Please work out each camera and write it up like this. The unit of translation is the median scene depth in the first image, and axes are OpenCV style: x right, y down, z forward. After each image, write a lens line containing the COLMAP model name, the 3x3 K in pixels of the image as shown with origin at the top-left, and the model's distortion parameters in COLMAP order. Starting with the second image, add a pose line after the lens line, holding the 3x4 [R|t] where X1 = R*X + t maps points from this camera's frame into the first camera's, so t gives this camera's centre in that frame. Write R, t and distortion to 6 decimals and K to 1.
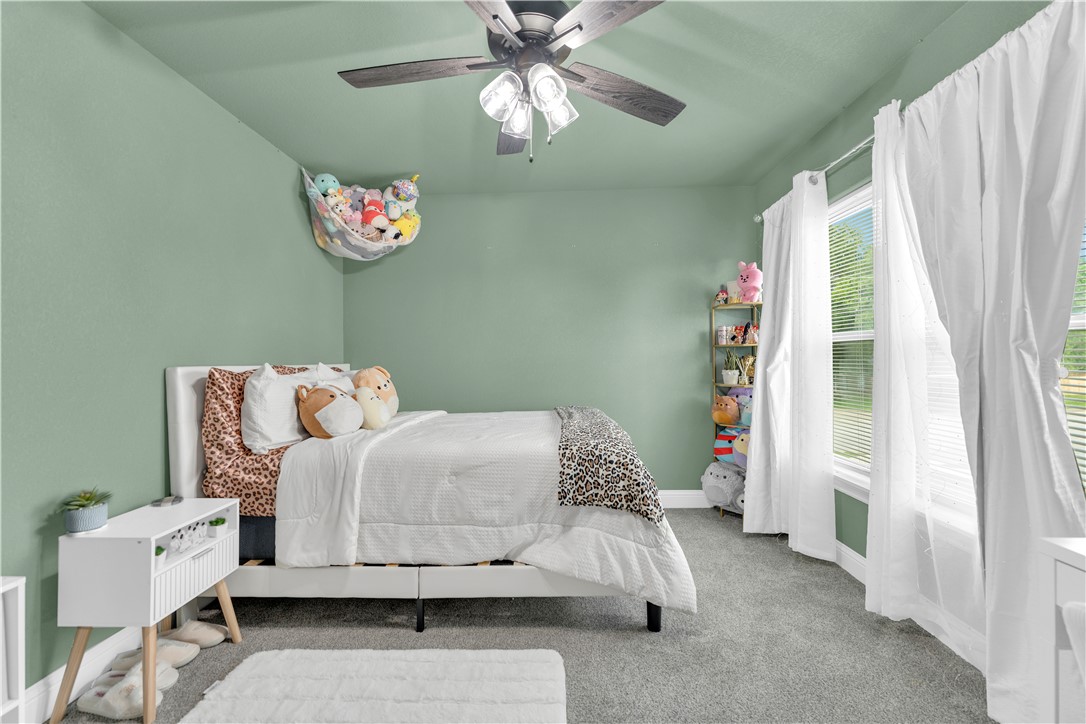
lens RADIAL K [[438.7, 0, 545.9], [0, 438.7, 355.4], [0, 0, 1]] dist [0.001053, -0.000003]
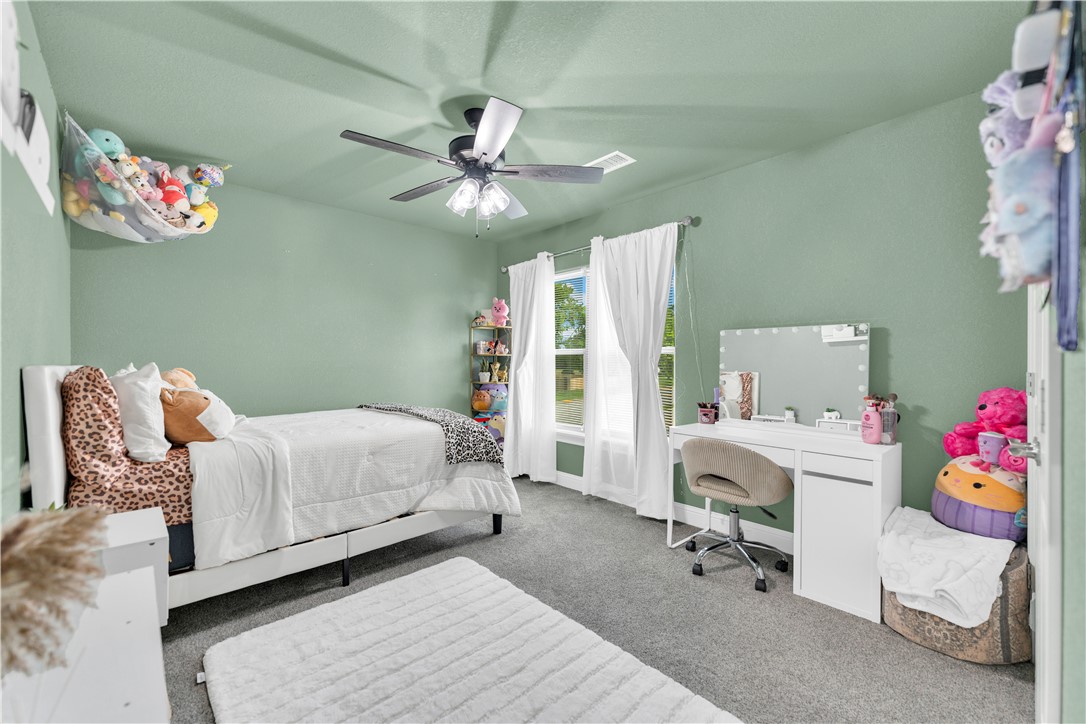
lens RADIAL K [[438.7, 0, 545.9], [0, 438.7, 355.4], [0, 0, 1]] dist [0.001053, -0.000003]
pose [[0.702747, 0.027675, 0.710901, -0.753205], [-0.021557, 0.999613, -0.017604, 0.000072], [-0.711113, -0.002953, 0.703071, -0.237655]]
